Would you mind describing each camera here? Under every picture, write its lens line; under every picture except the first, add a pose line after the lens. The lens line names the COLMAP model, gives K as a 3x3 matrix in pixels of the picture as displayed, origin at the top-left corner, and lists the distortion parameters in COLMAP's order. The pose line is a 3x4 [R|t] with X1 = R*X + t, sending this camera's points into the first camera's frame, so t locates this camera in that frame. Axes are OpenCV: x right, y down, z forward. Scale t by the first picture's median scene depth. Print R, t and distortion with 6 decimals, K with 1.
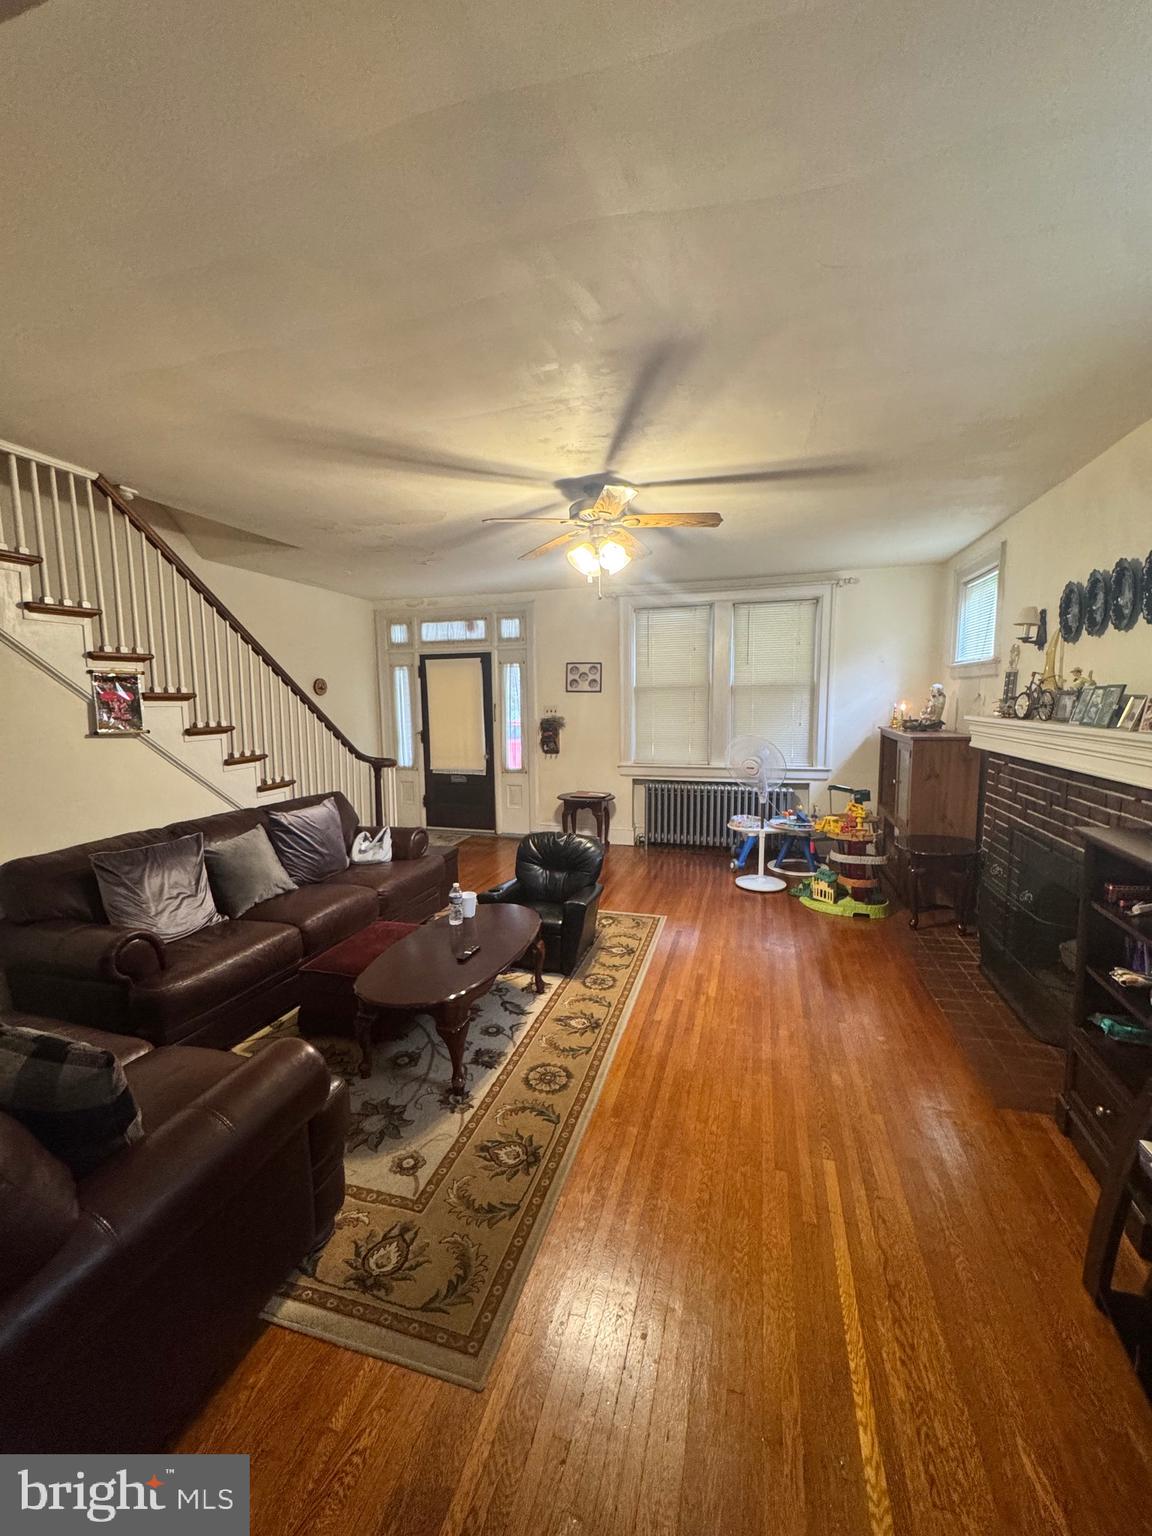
lens RADIAL K [[612.2, 0, 580.4], [0, 612.2, 767.0], [0, 0, 1]] dist [-0.002630, 0.000379]
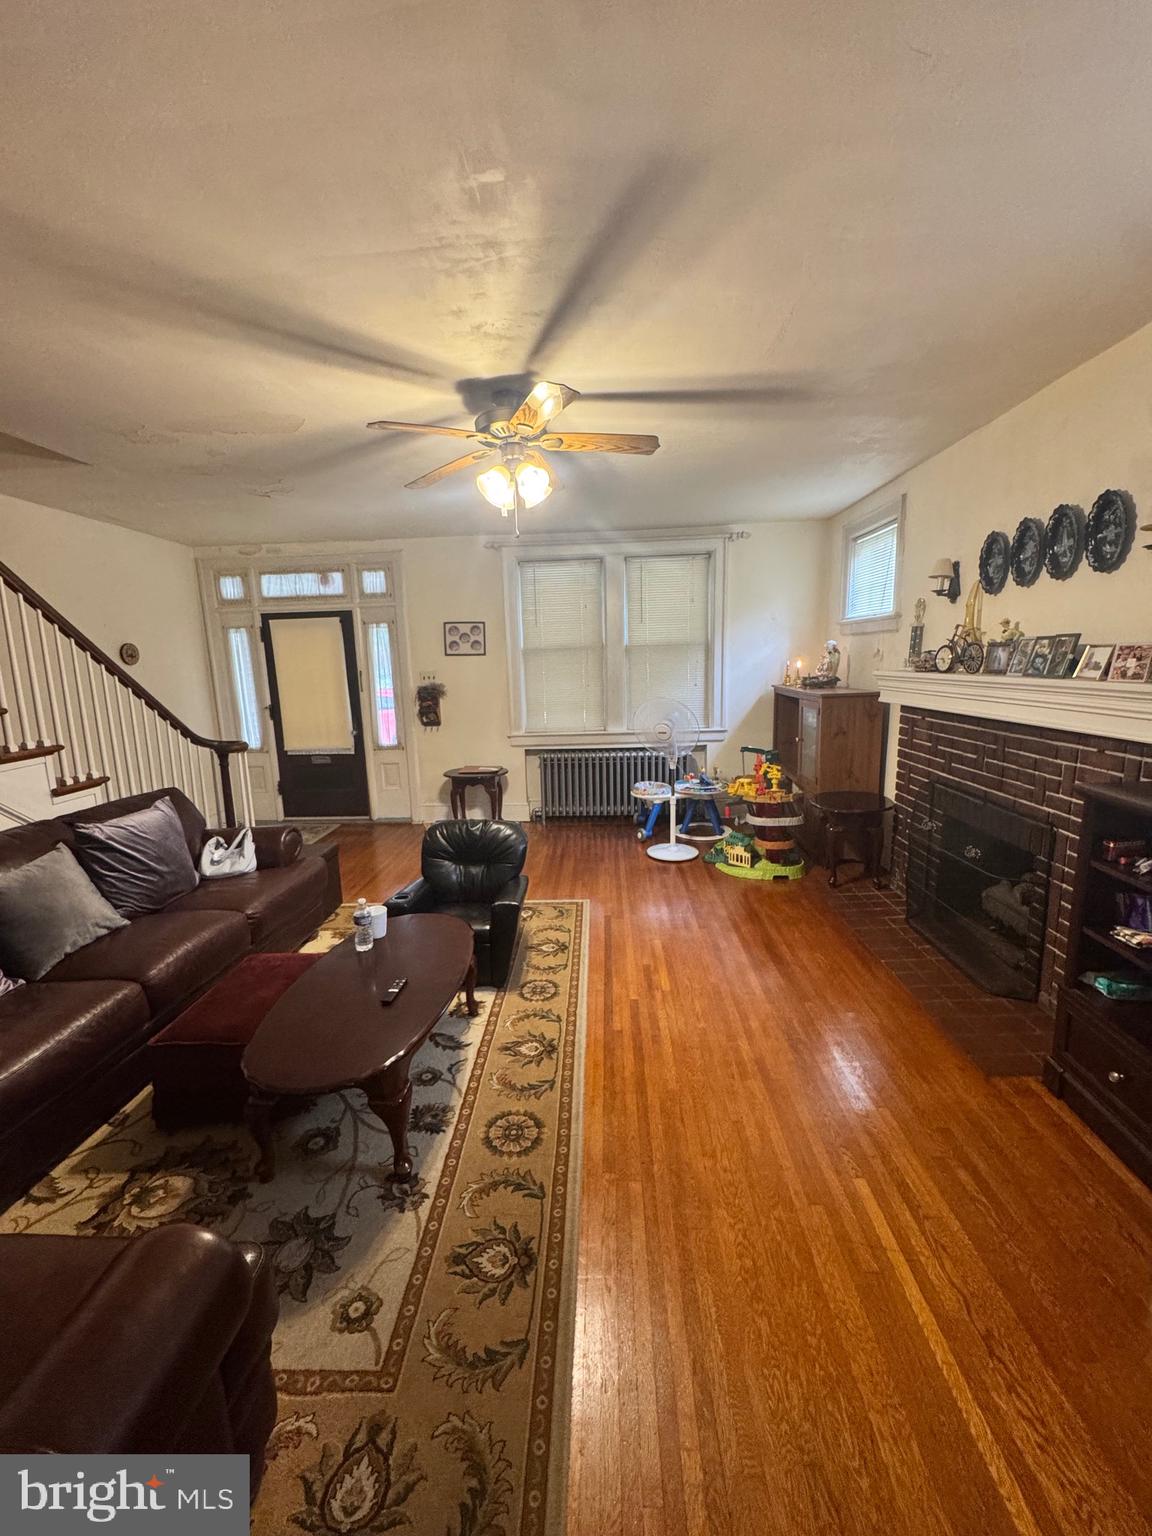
lens RADIAL K [[612.2, 0, 579.7], [0, 612.2, 767.5], [0, 0, 1]] dist [-0.002630, 0.000379]
pose [[0.971114, -0.058905, 0.231229, -0.094716], [0.045803, 0.997047, 0.061635, -0.012726], [-0.234177, -0.049264, 0.970945, 0.165374]]
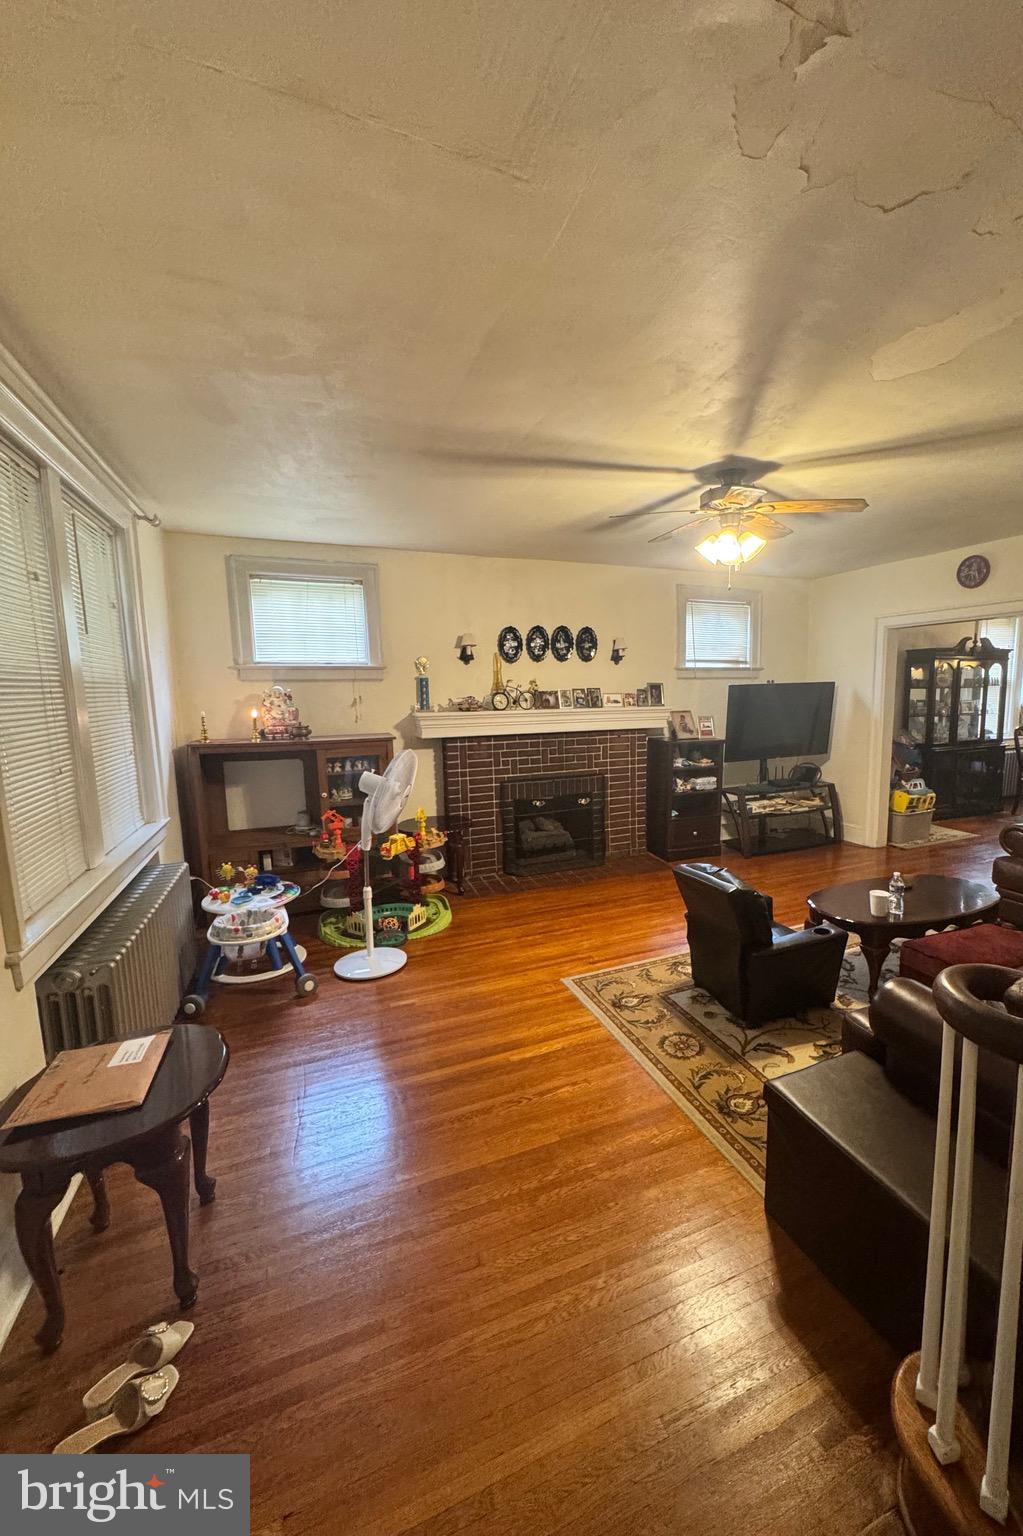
lens RADIAL K [[618.9, 0, 583.5], [0, 618.9, 760.3], [0, 0, 1]] dist [-0.002281, -0.000079]
pose [[-0.646887, -0.085751, 0.757750, -0.597845], [0.102047, 0.974987, 0.197451, -0.243560], [-0.755728, 0.205054, -0.621955, 1.851738]]
